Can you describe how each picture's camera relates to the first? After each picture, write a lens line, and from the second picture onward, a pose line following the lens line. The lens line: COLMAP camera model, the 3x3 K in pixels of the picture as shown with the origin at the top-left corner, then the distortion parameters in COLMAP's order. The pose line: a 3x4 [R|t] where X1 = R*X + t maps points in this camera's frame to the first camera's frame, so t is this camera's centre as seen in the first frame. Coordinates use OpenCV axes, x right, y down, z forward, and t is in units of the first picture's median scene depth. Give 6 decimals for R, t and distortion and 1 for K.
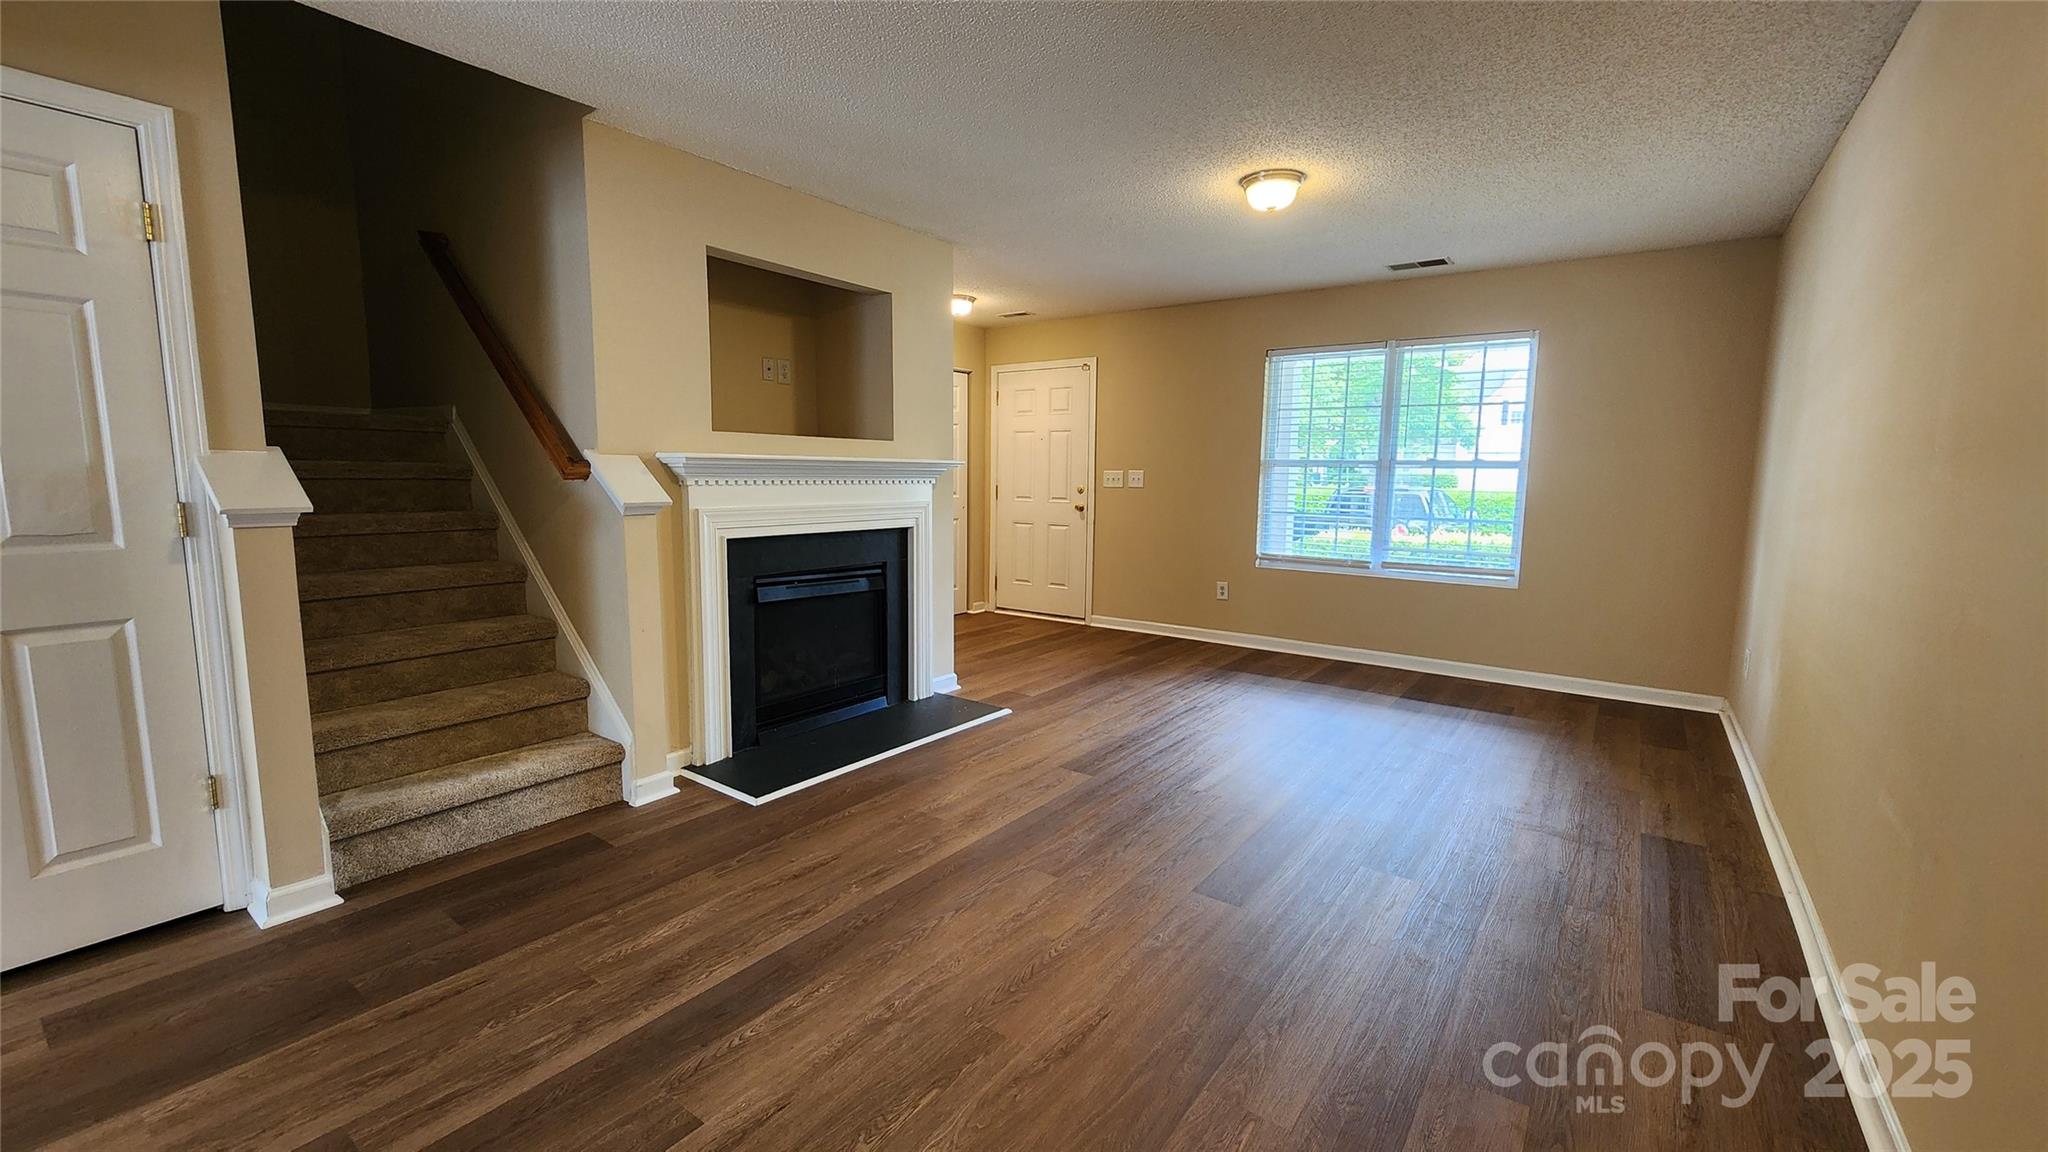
lens RADIAL K [[833.1, 0, 1020.8], [0, 833.1, 574.6], [0, 0, 1]] dist [0.000336, -0.000590]
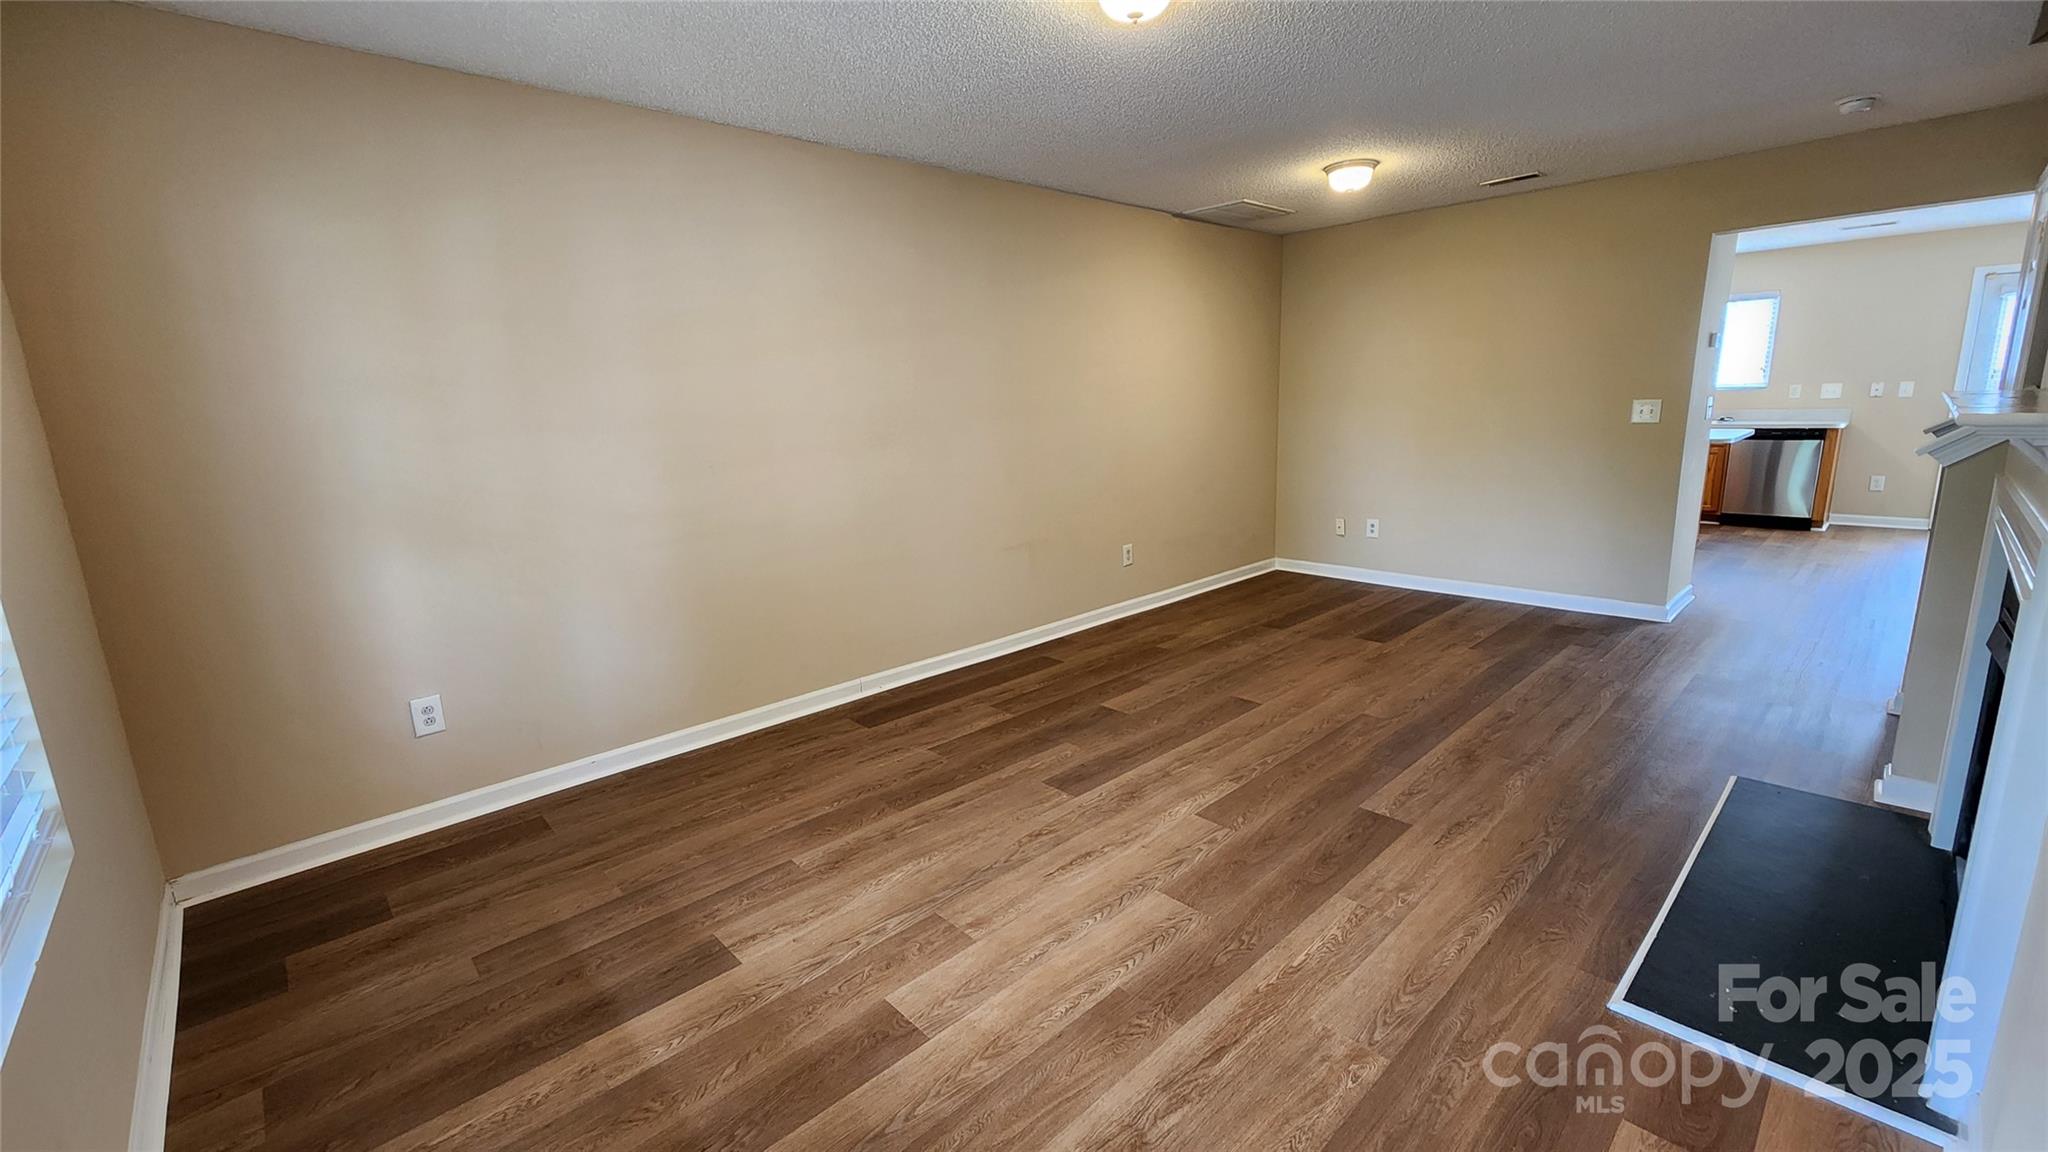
lens RADIAL K [[833.1, 0, 1020.8], [0, 833.1, 574.6], [0, 0, 1]] dist [0.000336, -0.000590]
pose [[-0.982157, -0.010332, 0.187778, 0.257431], [0.051015, 0.946414, 0.318901, -0.246334], [-0.181011, 0.322790, -0.929000, 1.722422]]
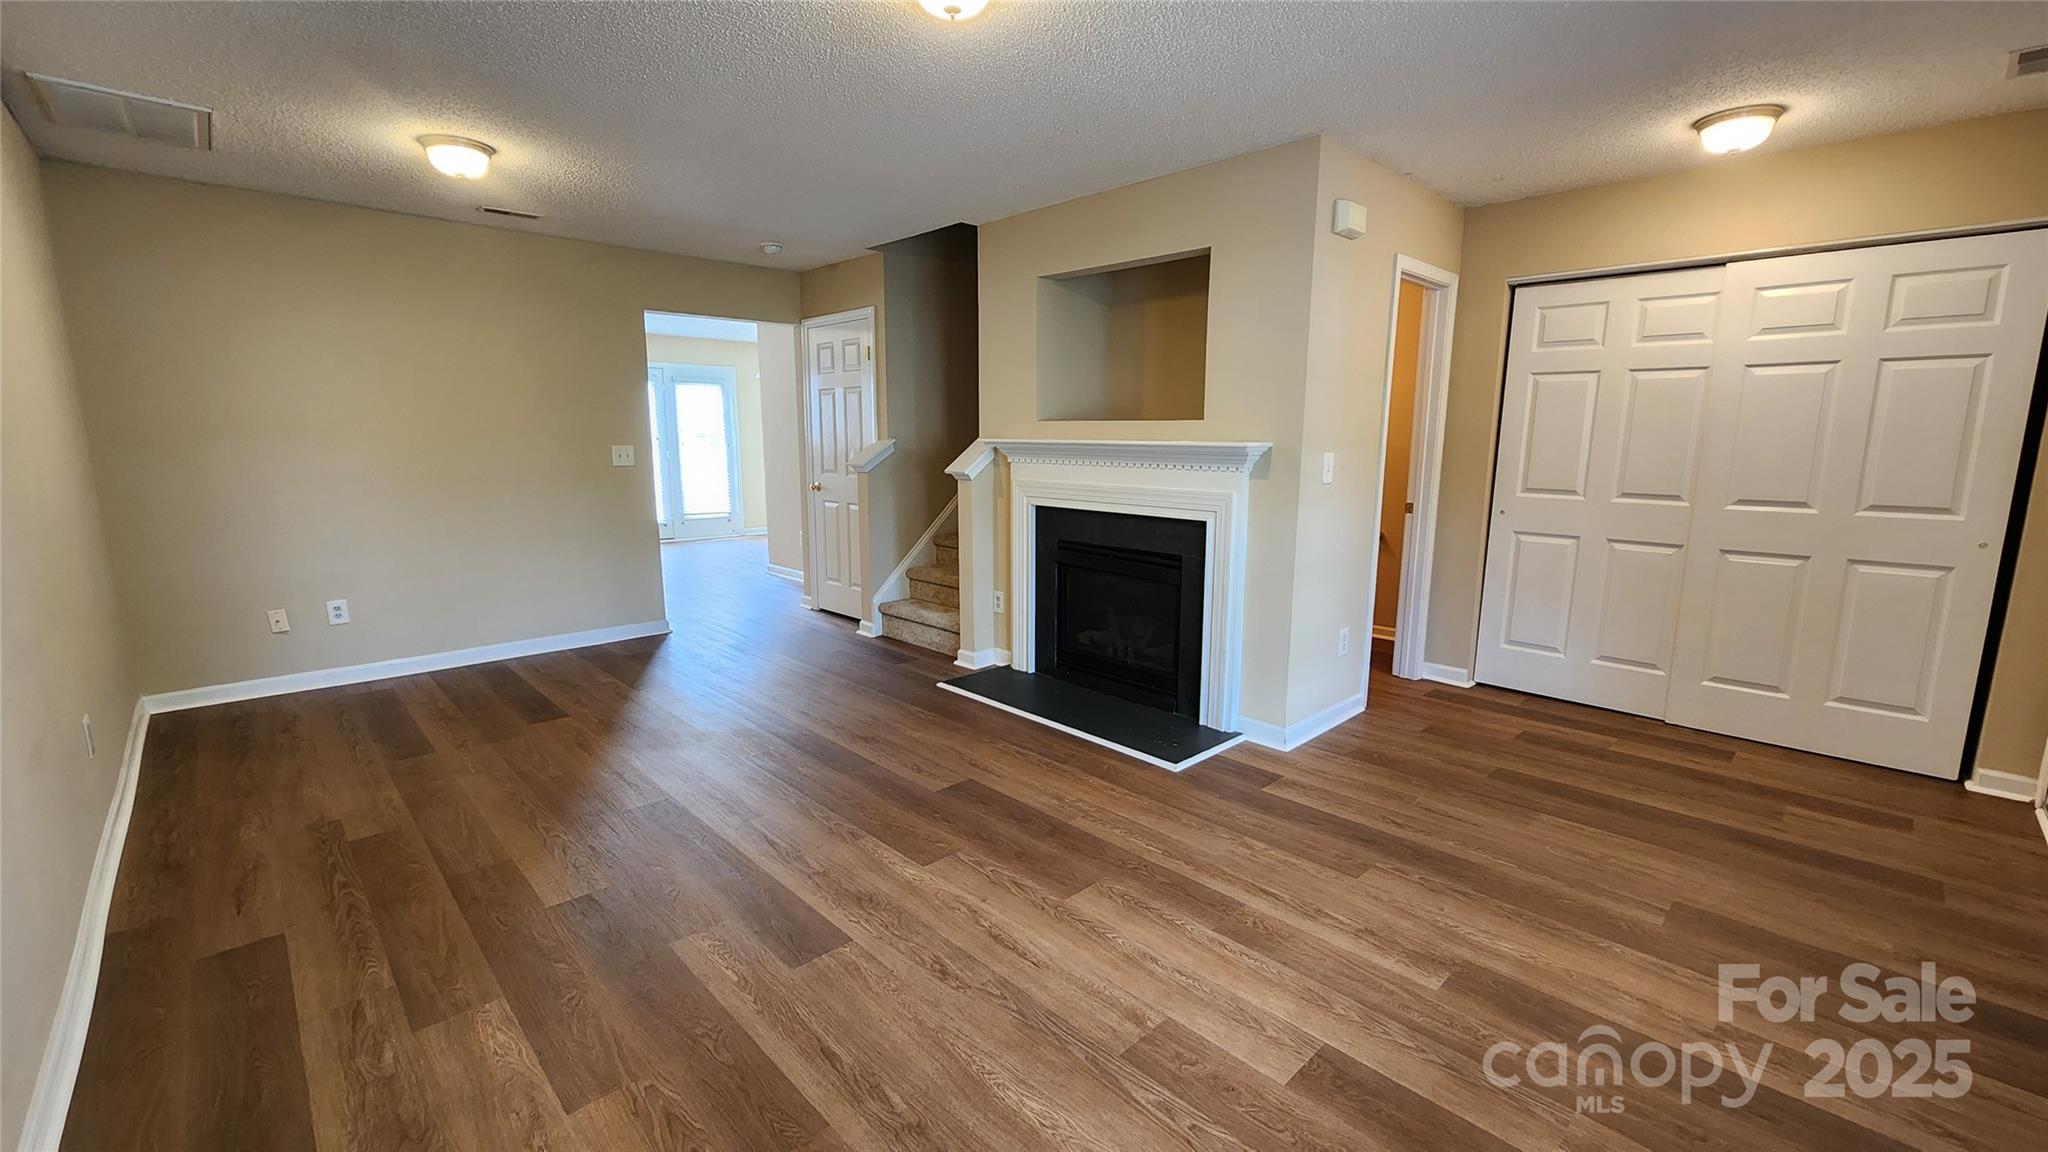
lens RADIAL K [[833.1, 0, 1020.8], [0, 833.1, 574.6], [0, 0, 1]] dist [0.000336, -0.000590]
pose [[-0.176486, 0.158833, -0.971403, 0.914399], [-0.120864, 0.975929, 0.181532, -0.168613], [0.976854, 0.149445, -0.153041, 1.184004]]
